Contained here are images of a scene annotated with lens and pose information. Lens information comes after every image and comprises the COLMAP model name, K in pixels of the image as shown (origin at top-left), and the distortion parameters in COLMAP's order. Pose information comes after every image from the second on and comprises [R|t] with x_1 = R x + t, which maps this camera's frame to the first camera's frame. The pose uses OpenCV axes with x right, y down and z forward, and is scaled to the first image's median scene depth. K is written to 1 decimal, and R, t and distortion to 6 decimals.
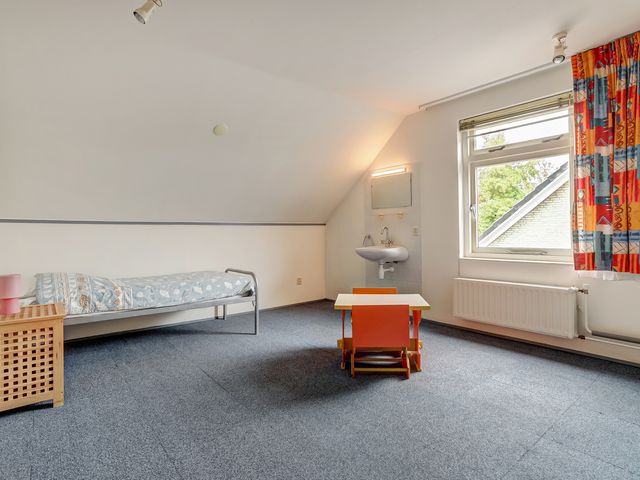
lens RADIAL K [[350.8, 0, 320.4], [0, 350.8, 235.6], [0, 0, 1]] dist [-0.005442, 0.001496]
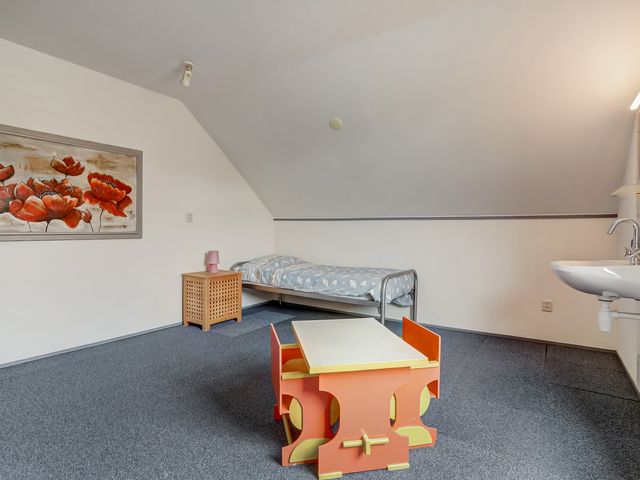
lens RADIAL K [[350.8, 0, 319.3], [0, 350.8, 237.2], [0, 0, 1]] dist [-0.005442, 0.001496]
pose [[0.277329, 0.034190, -0.960167, 0.614330], [-0.012164, 0.999411, 0.032074, -0.015306], [0.960698, 0.002785, 0.277582, 0.638557]]
